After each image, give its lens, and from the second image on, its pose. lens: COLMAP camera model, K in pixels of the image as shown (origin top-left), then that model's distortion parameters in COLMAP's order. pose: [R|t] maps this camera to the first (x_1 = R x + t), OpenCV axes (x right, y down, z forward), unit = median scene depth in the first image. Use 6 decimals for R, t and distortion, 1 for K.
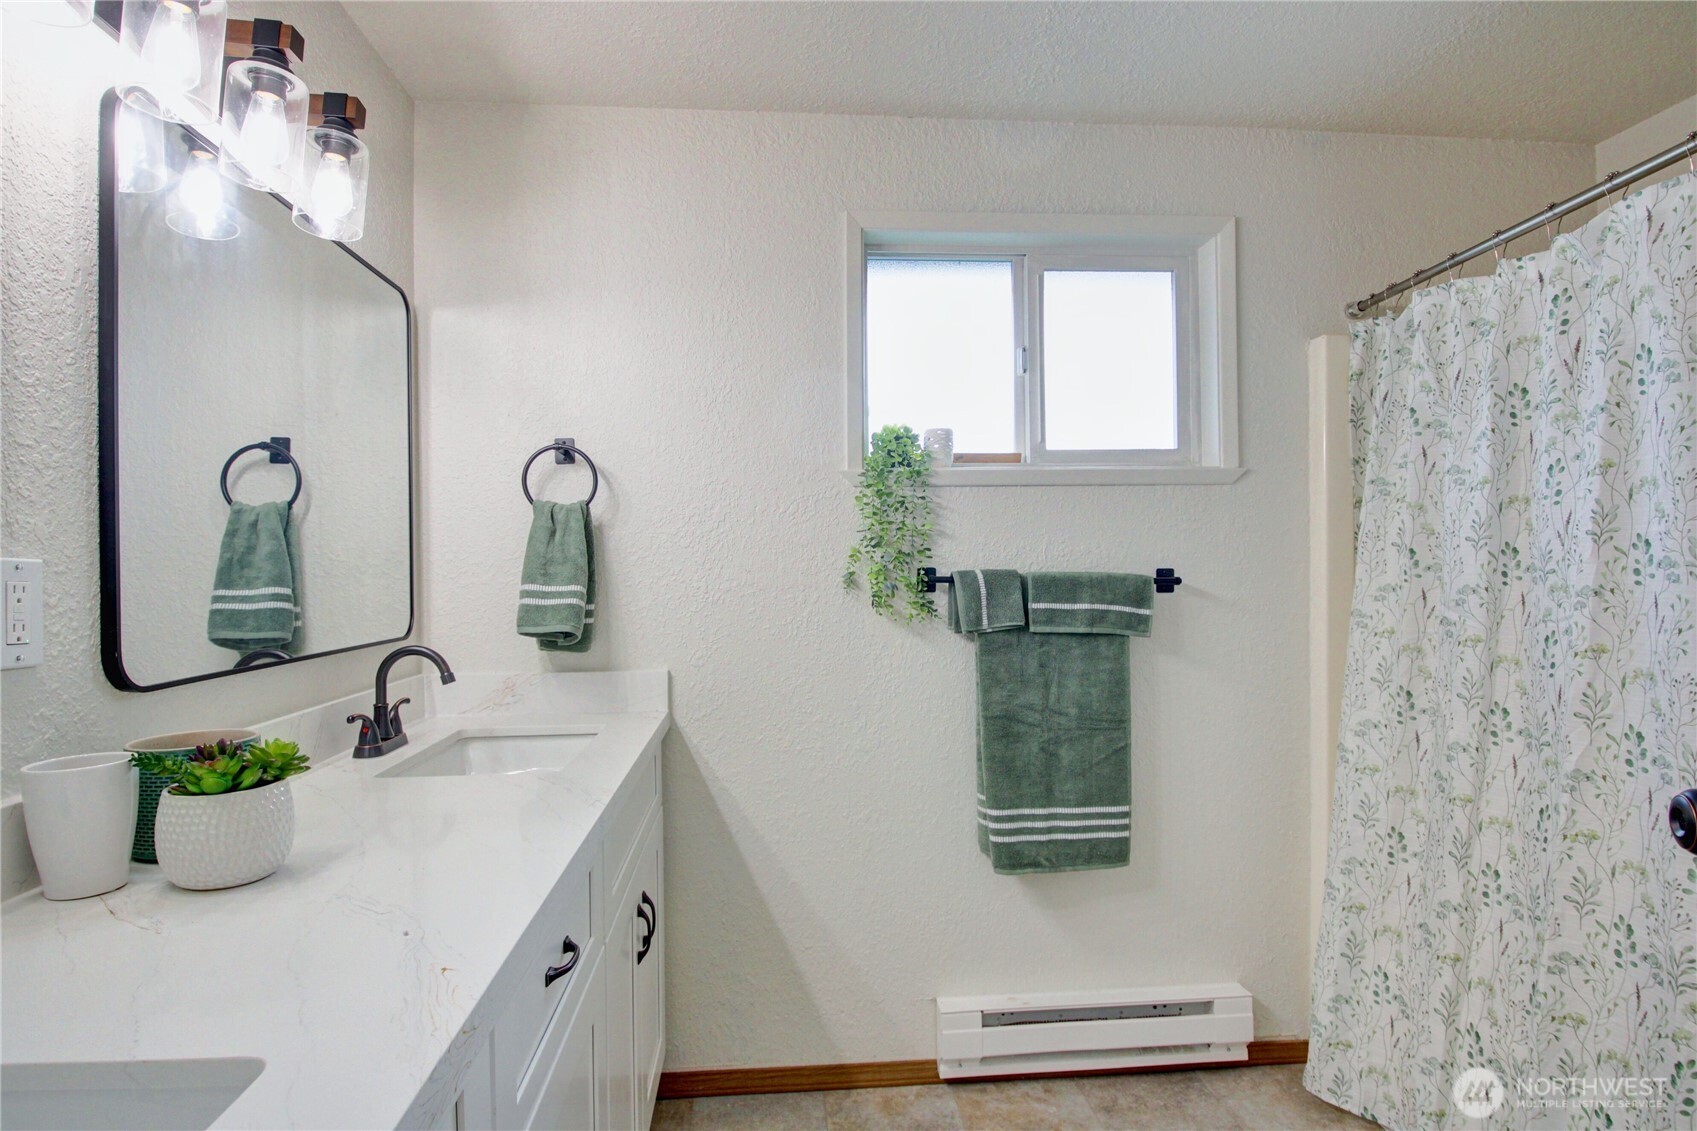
lens RADIAL K [[882.8, 0, 841.9], [0, 882.8, 572.6], [0, 0, 1]] dist [0.039675, -0.043958]
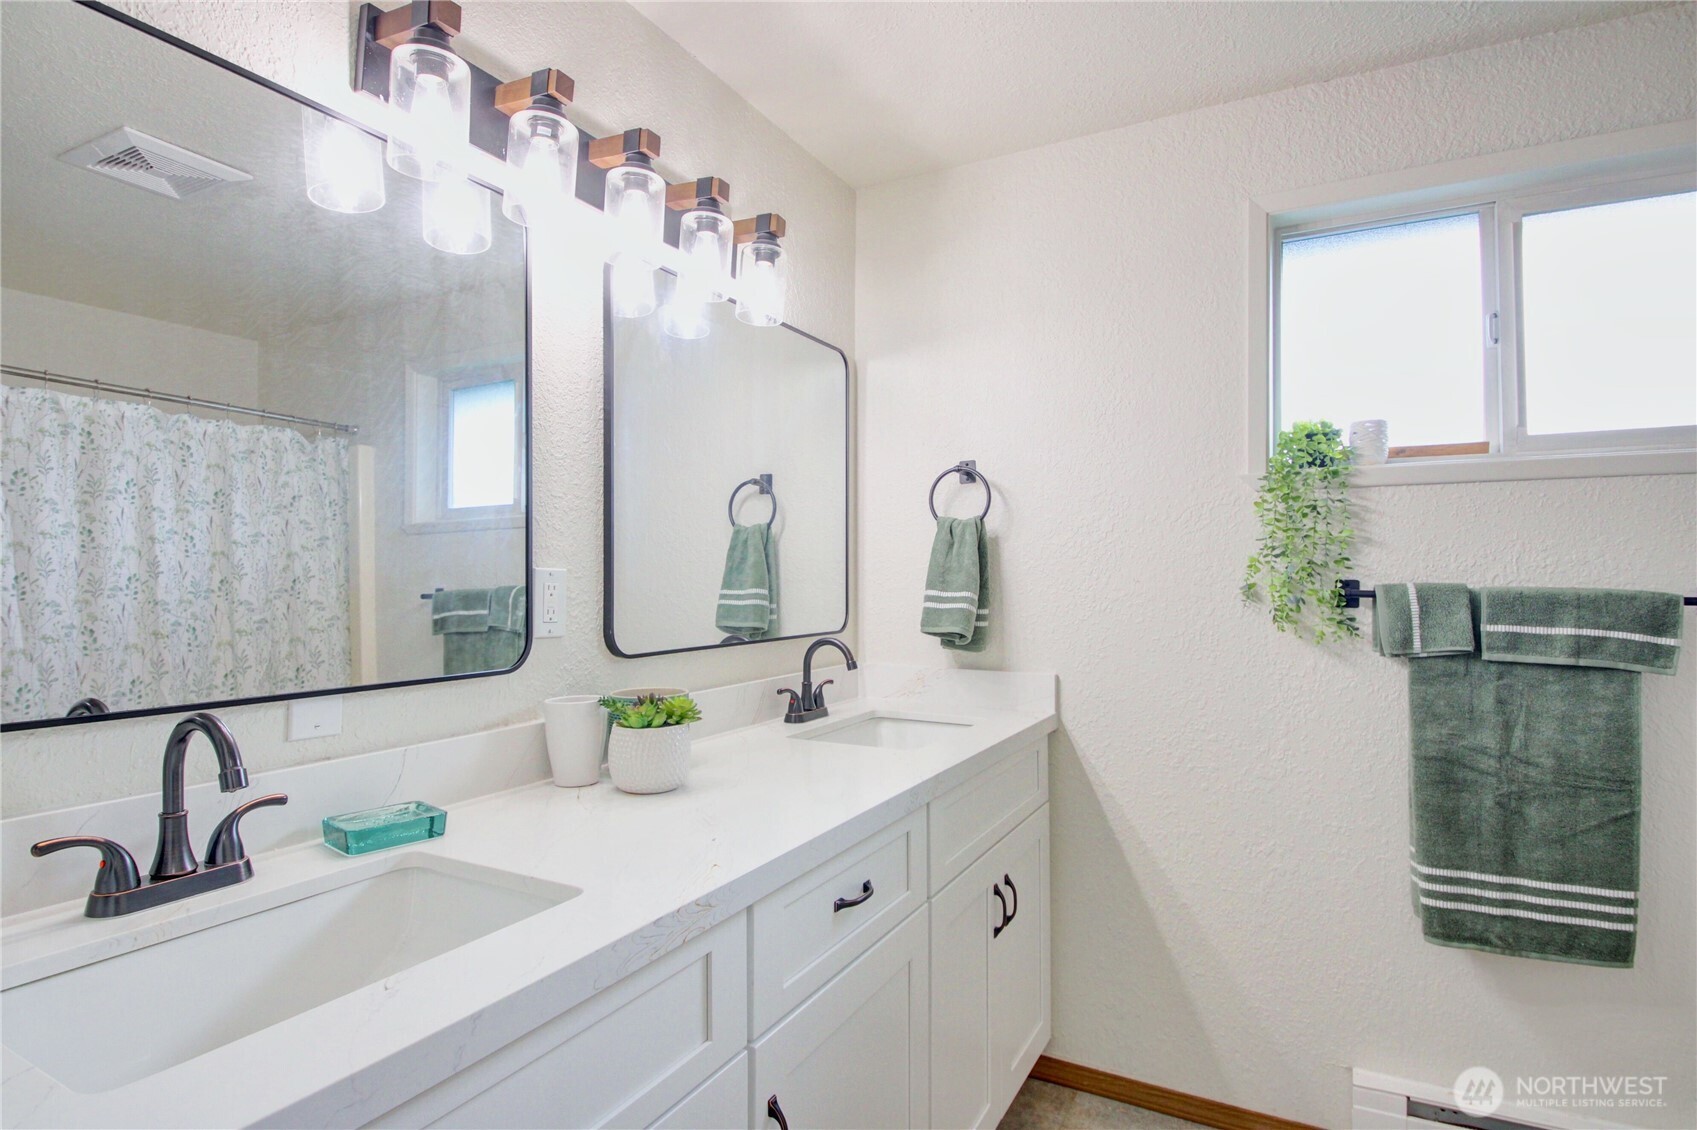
lens RADIAL K [[882.8, 0, 841.9], [0, 882.8, 572.1], [0, 0, 1]] dist [0.039675, -0.043958]
pose [[0.835781, 0.007360, -0.549013, 0.169078], [-0.011618, 0.999923, -0.004280, -0.003729], [0.548940, 0.009956, 0.835803, -0.020426]]
